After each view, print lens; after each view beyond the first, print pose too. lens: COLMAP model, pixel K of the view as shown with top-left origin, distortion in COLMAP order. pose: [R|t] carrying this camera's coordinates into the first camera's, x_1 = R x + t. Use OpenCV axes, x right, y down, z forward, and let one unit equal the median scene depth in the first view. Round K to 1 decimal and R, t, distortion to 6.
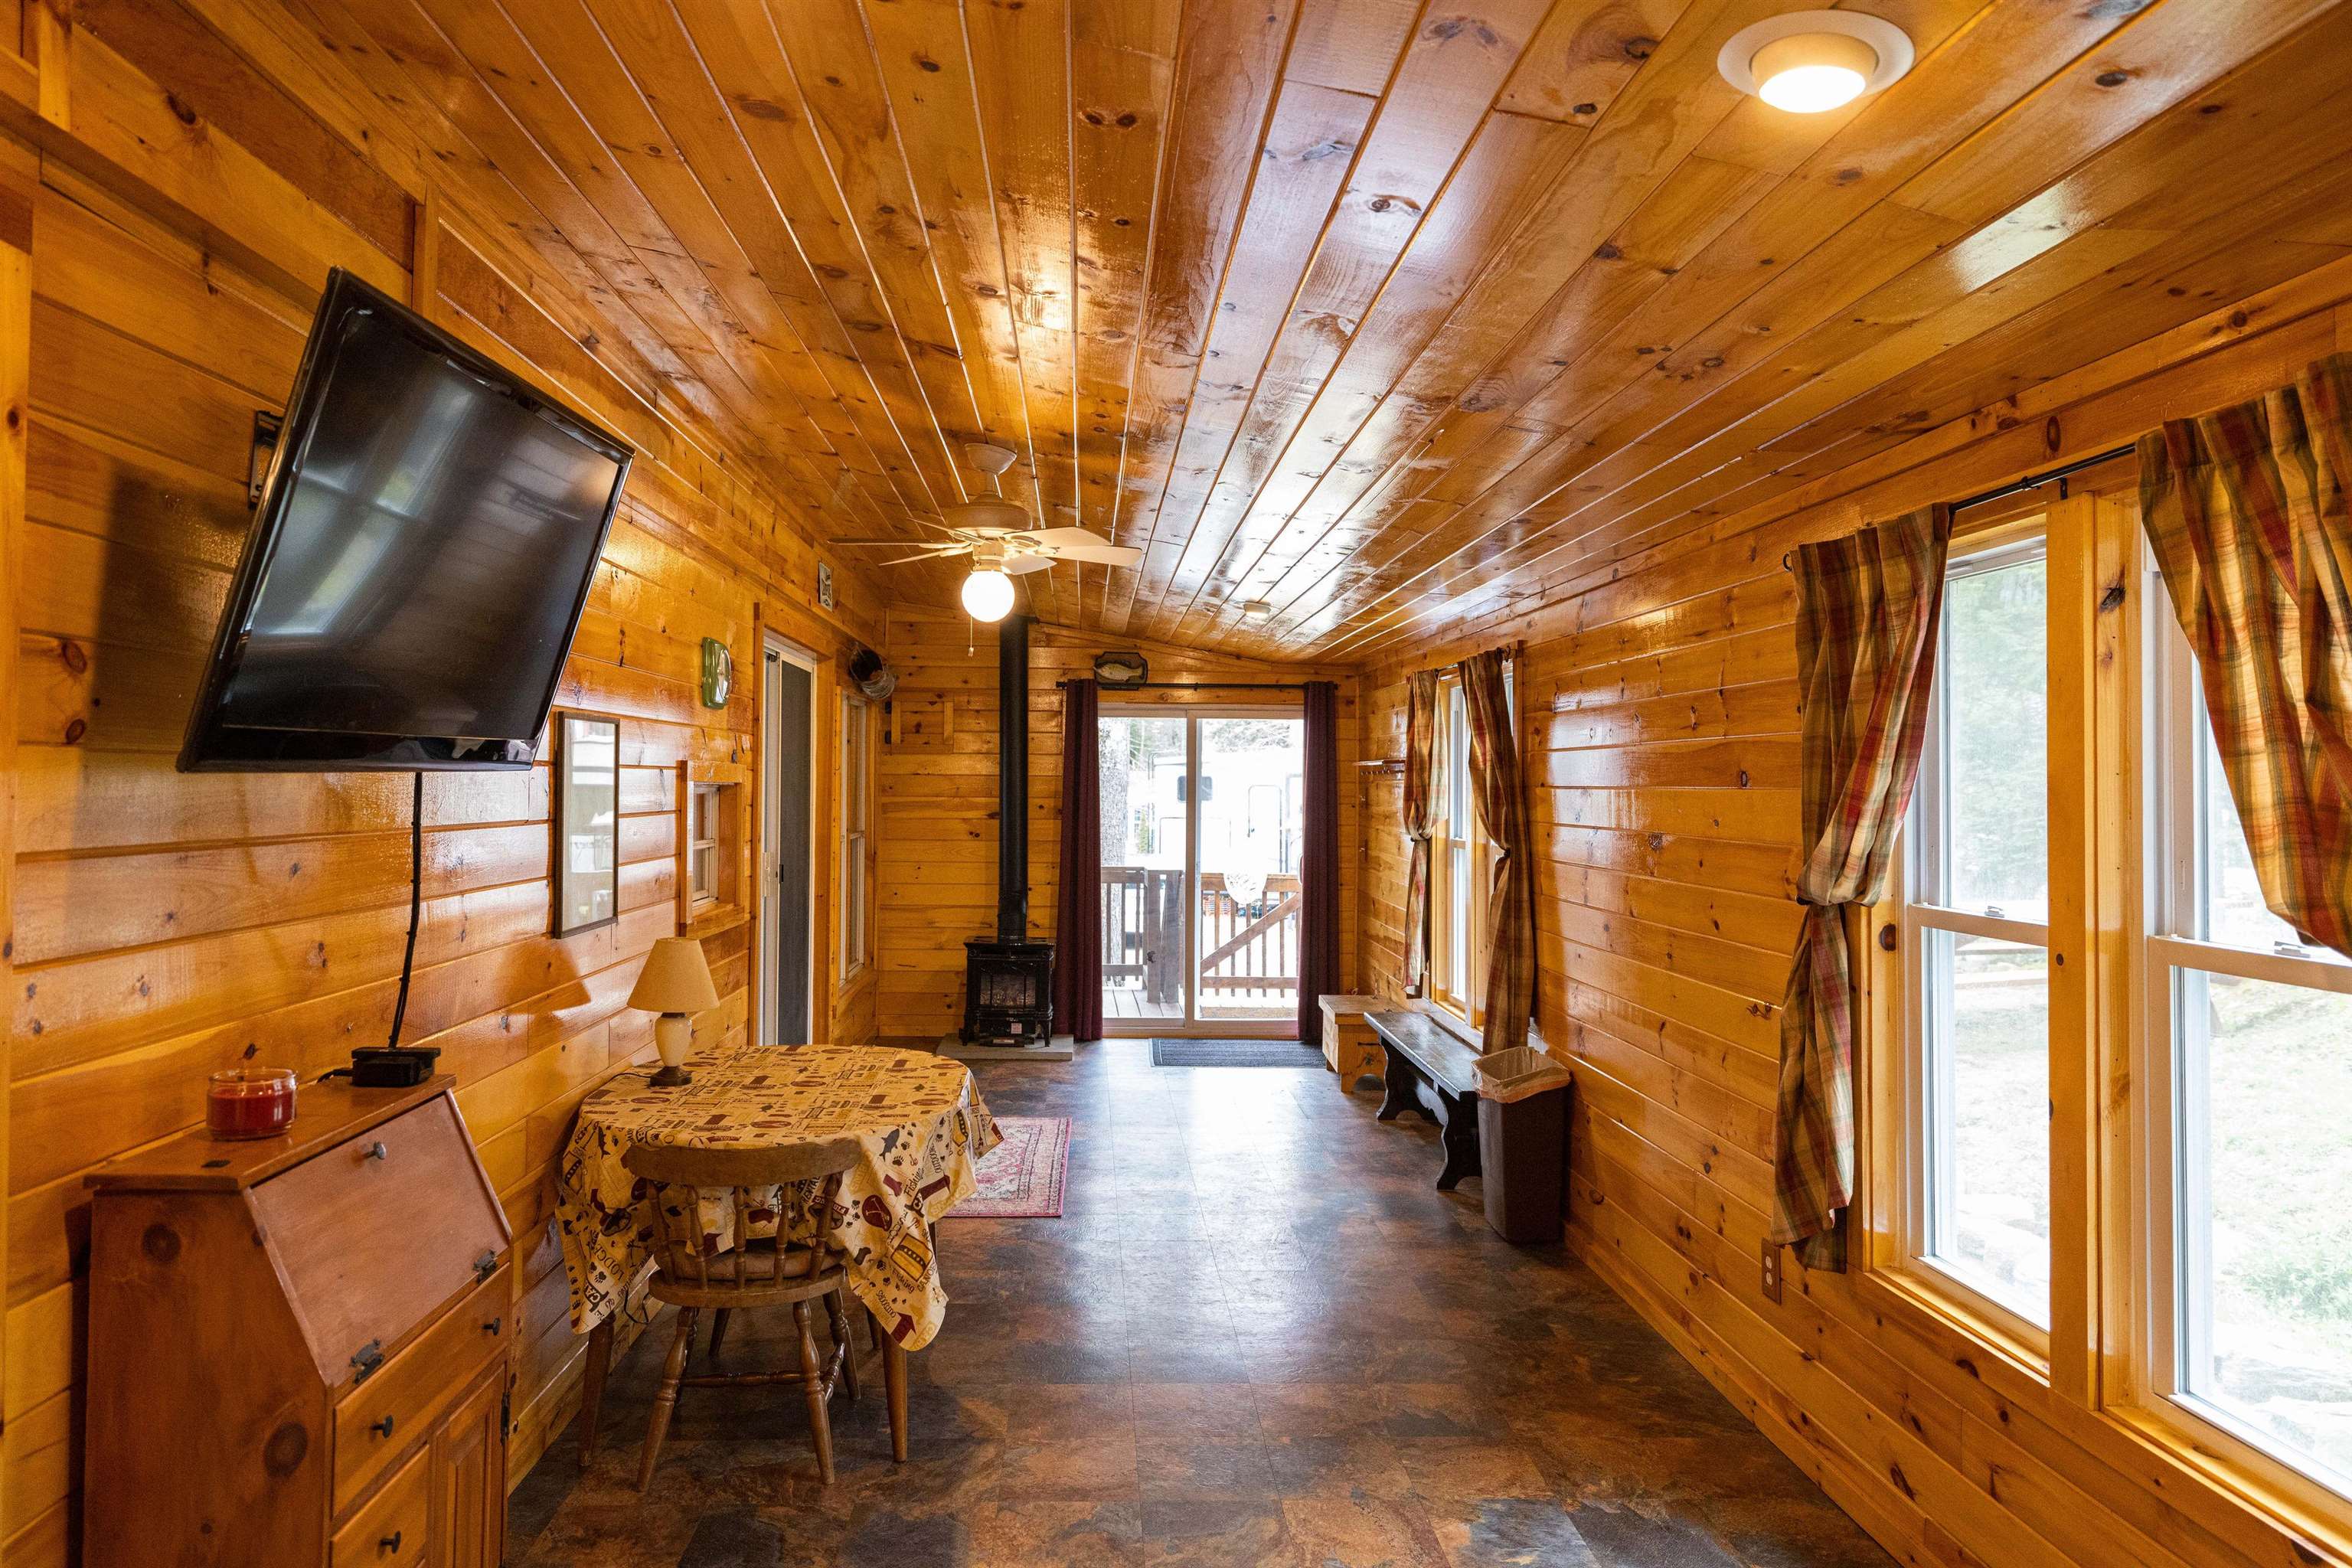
lens RADIAL K [[1572.8, 0, 1167.1], [0, 1572.8, 781.2], [0, 0, 1]] dist [-0.001310, -0.004831]
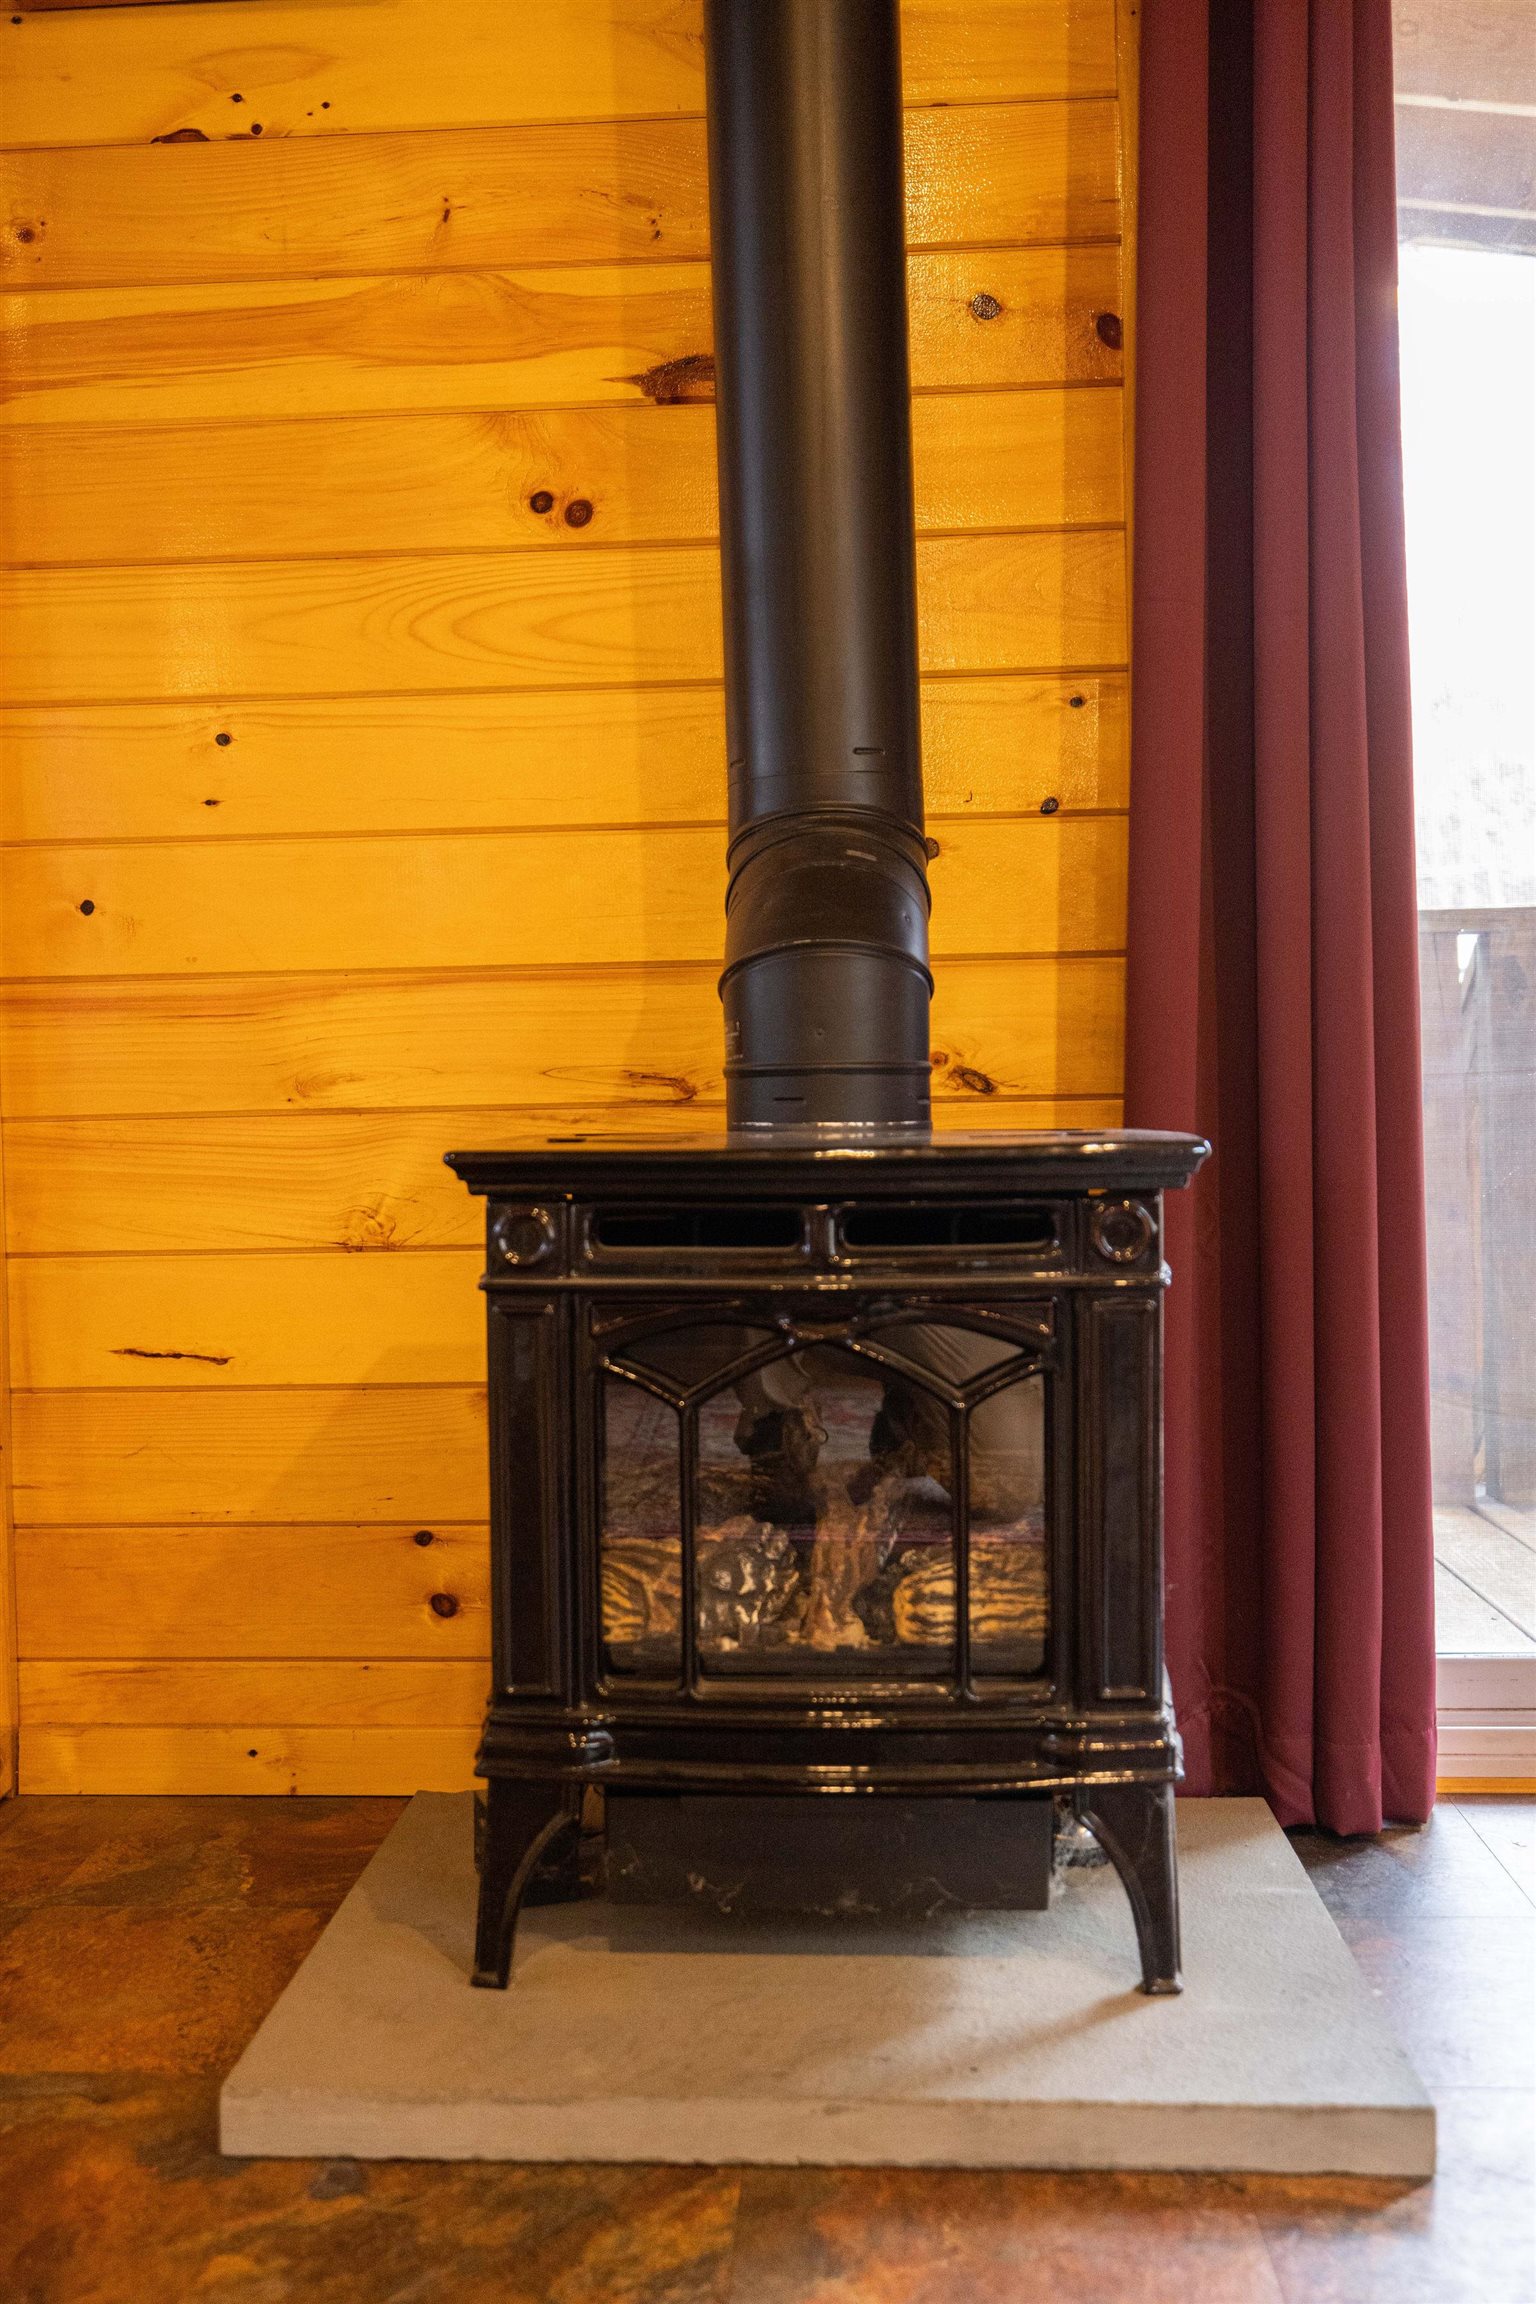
lens RADIAL K [[2308.3, 0, 766.3], [0, 2308.3, 1158.5], [0, 0, 1]] dist [0.007365, 0.000000]
pose [[0.994553, -0.031358, -0.099405, -0.081800], [0.033905, 0.999136, 0.024031, 0.093583], [0.098566, -0.027271, 0.994757, 0.773999]]
